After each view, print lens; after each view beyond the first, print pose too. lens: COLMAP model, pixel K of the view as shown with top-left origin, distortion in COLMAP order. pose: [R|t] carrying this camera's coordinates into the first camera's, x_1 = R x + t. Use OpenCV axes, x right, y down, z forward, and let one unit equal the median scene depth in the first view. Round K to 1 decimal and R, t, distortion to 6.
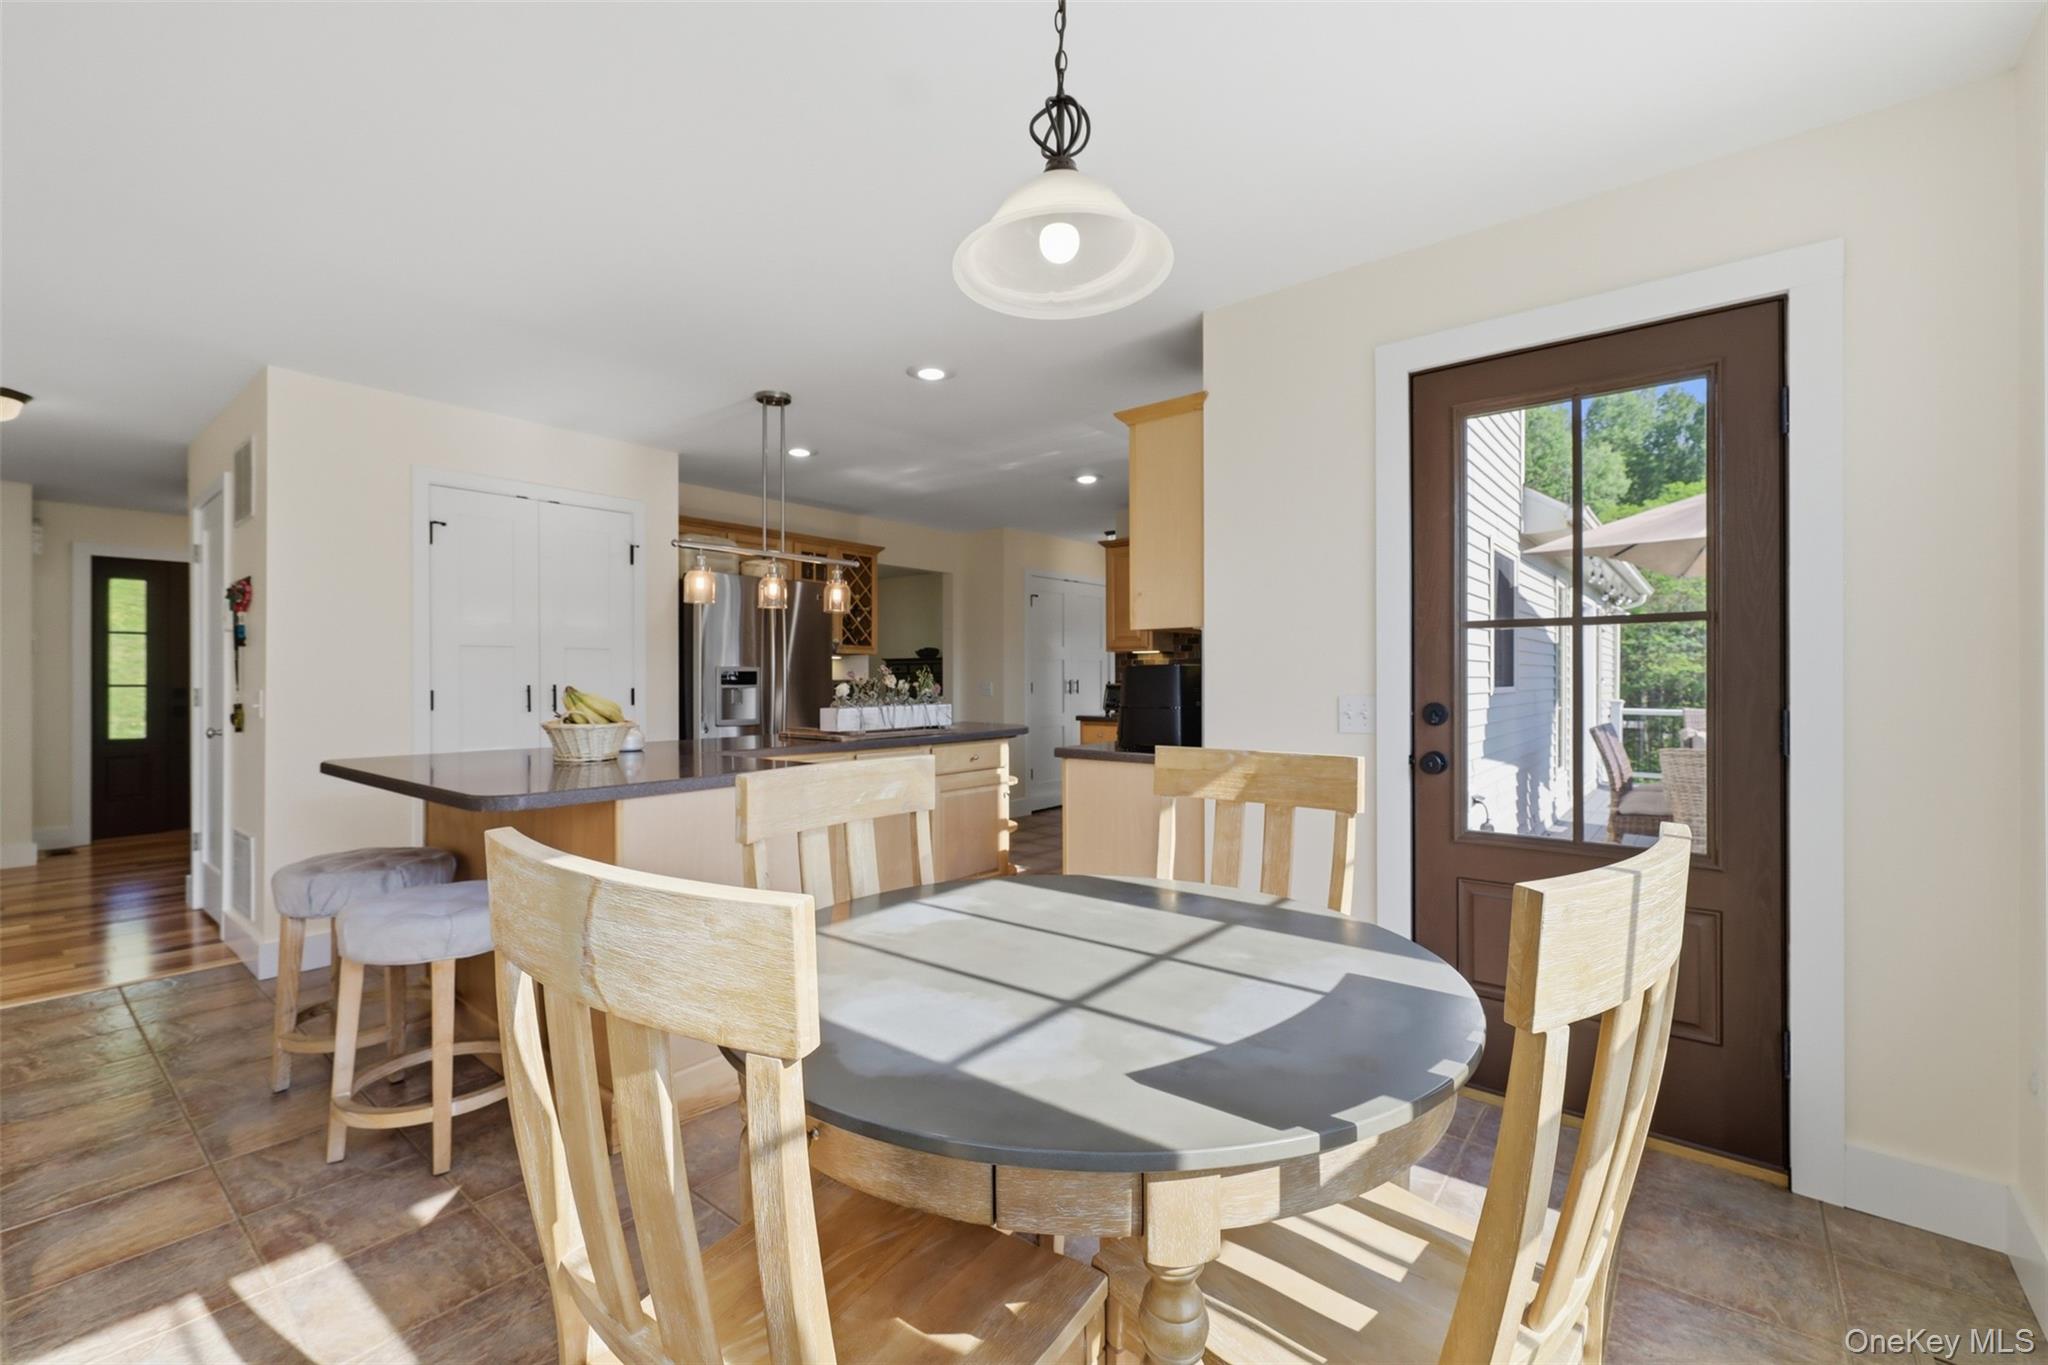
lens RADIAL K [[860.4, 0, 1029.6], [0, 860.4, 673.7], [0, 0, 1]] dist [0.001482, 0.000053]
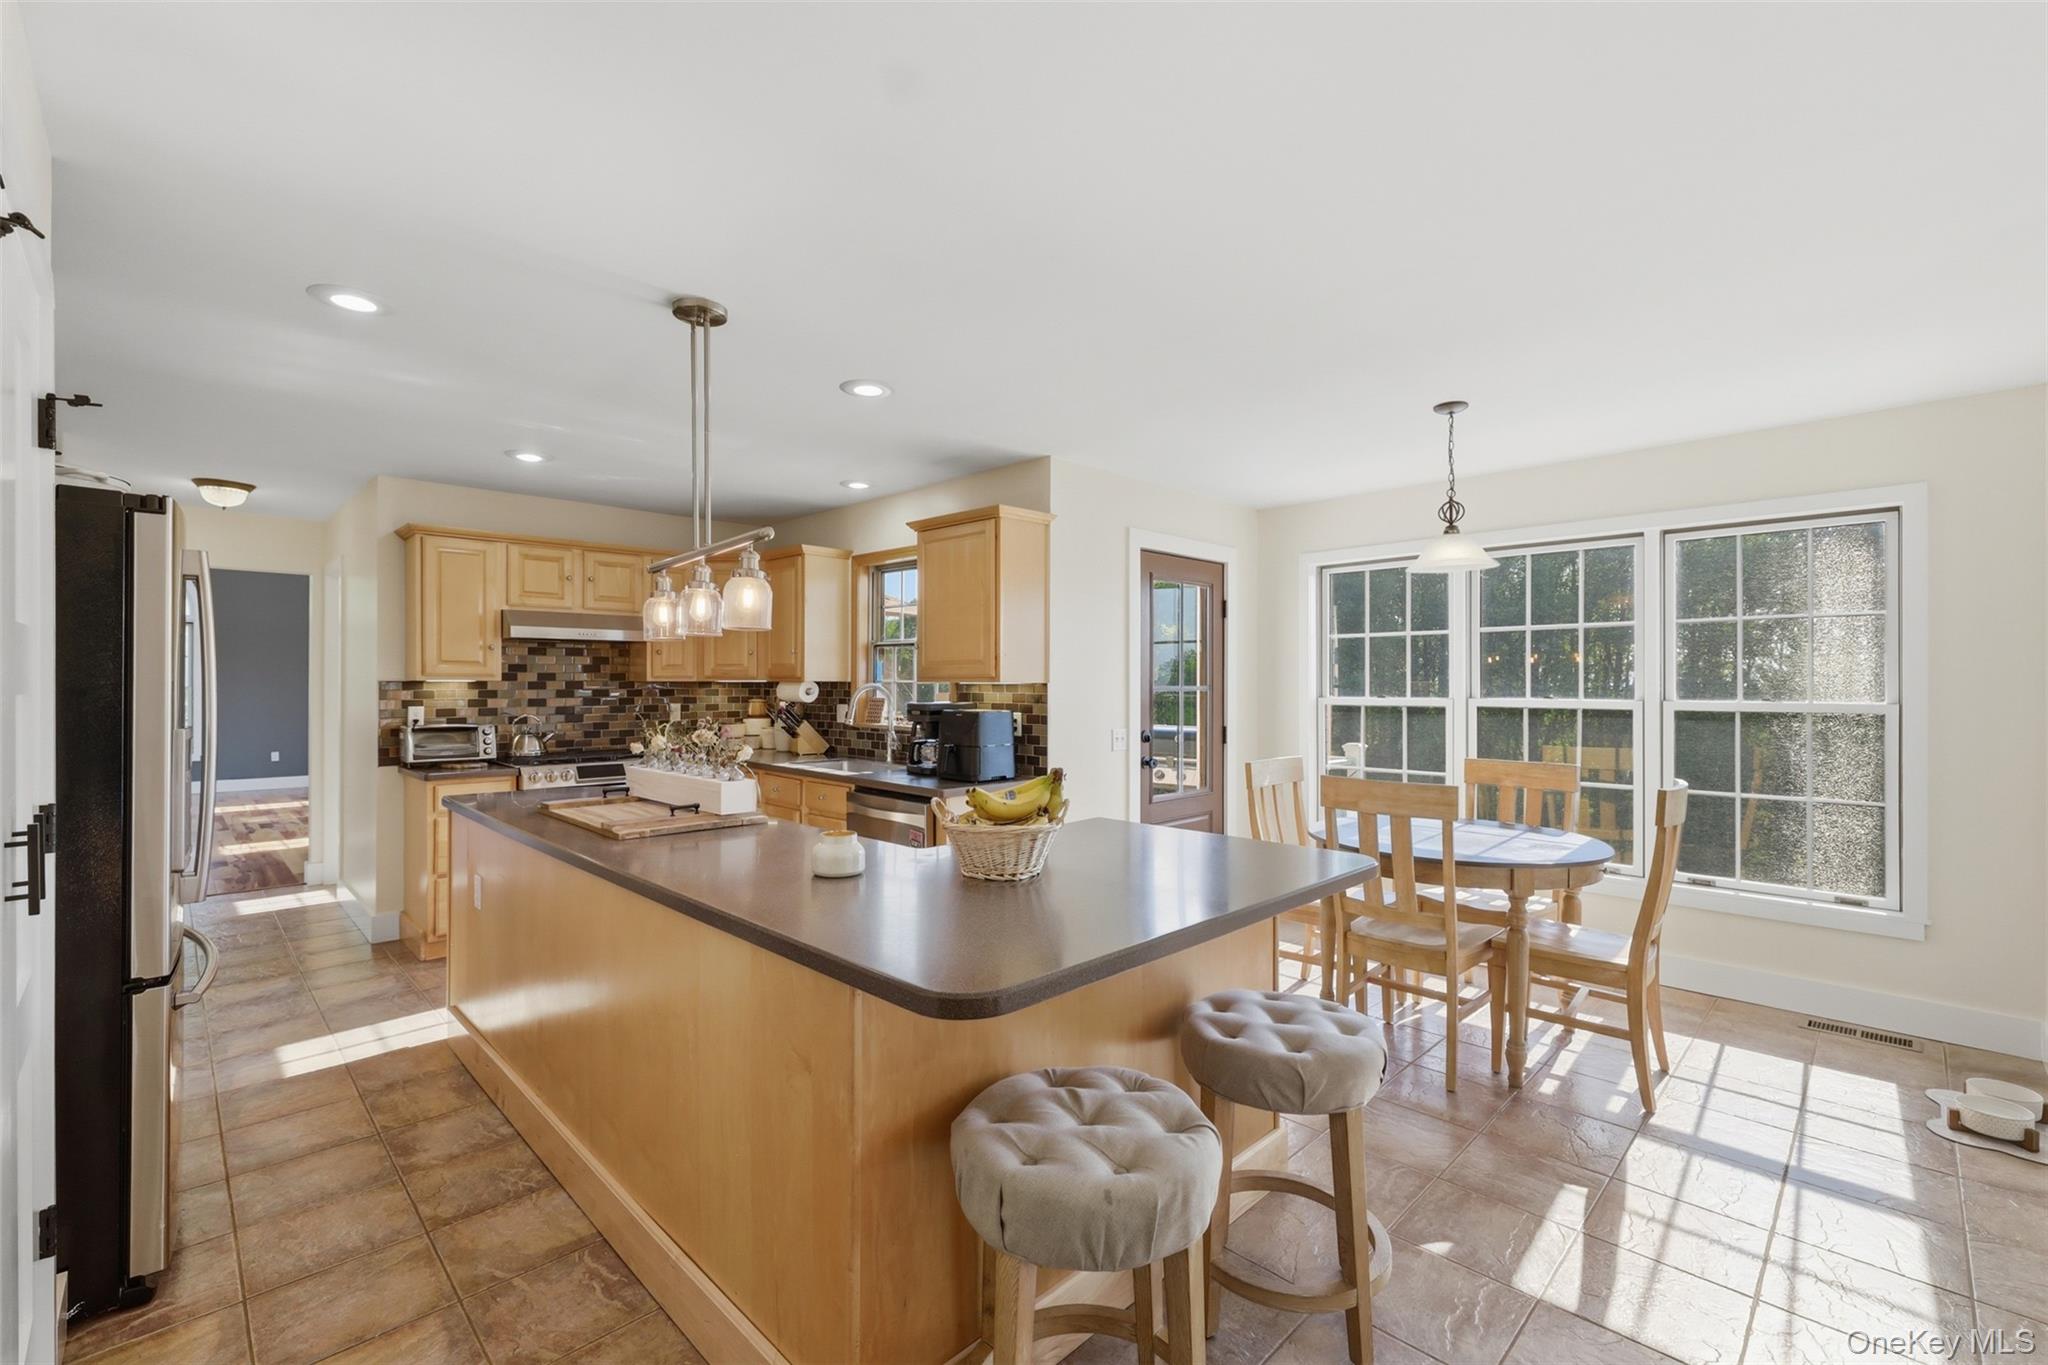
lens RADIAL K [[888.0, 0, 1035.6], [0, 888.0, 681.4], [0, 0, 1]] dist [-0.000318, 0.000261]
pose [[0.107791, 0.004822, 0.994162, -0.826902], [-0.006241, 0.999972, -0.004174, -0.035617], [-0.994154, -0.005755, 0.107818, 0.590576]]
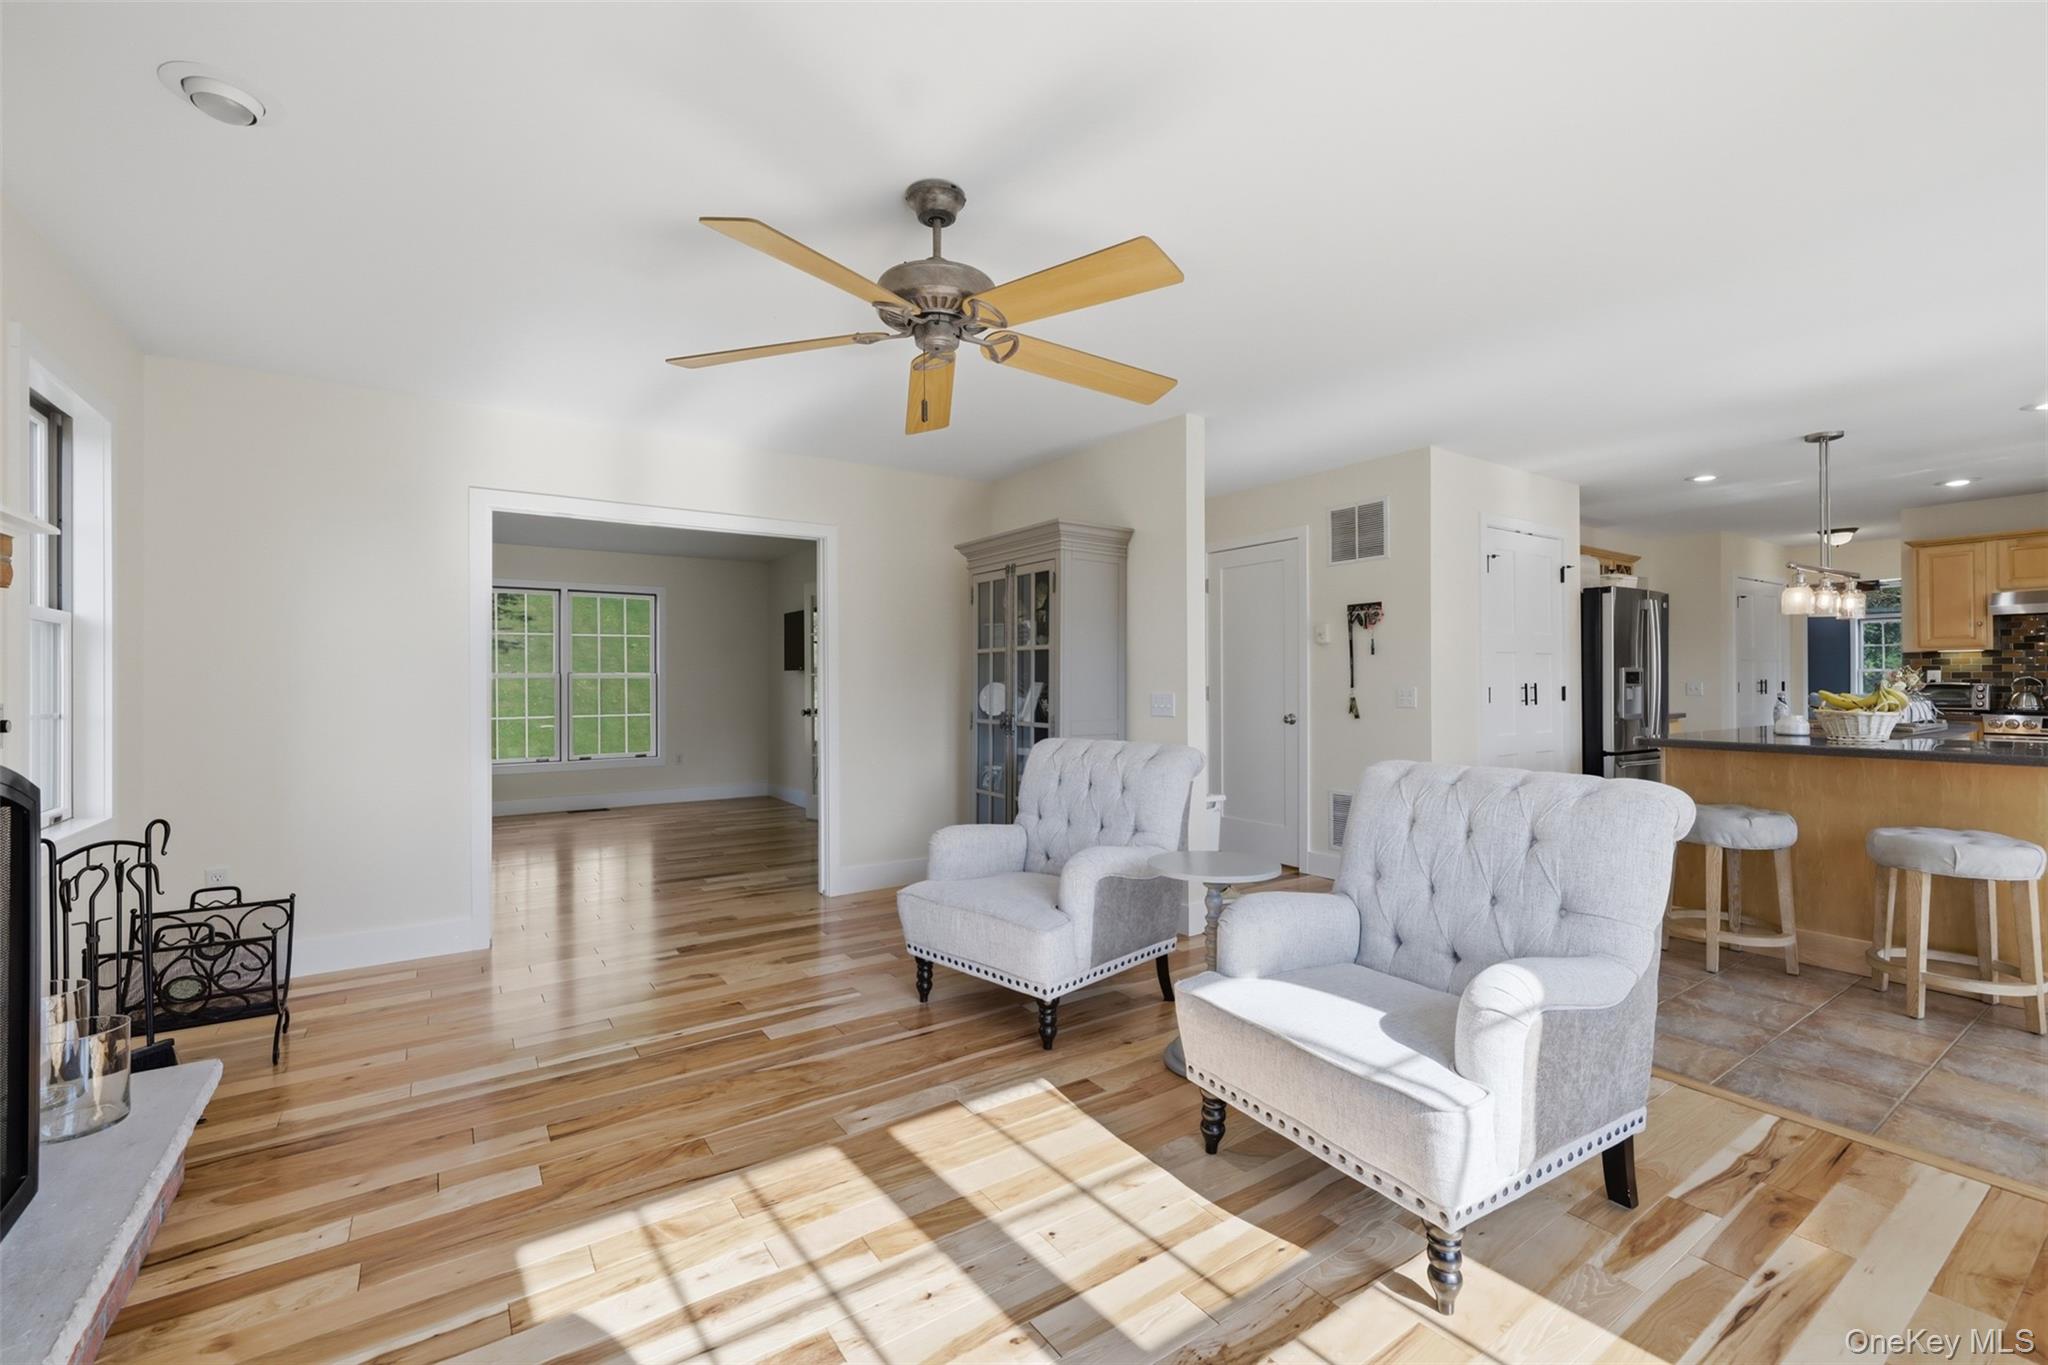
lens RADIAL K [[864.7, 0, 1027.3], [0, 864.7, 676.6], [0, 0, 1]] dist [-0.000064, 0.000328]
pose [[0.957874, -0.005009, -0.287146, -0.875185], [0.004444, 0.999987, -0.002619, 0.002949], [0.287156, 0.001233, 0.957883, -0.379480]]
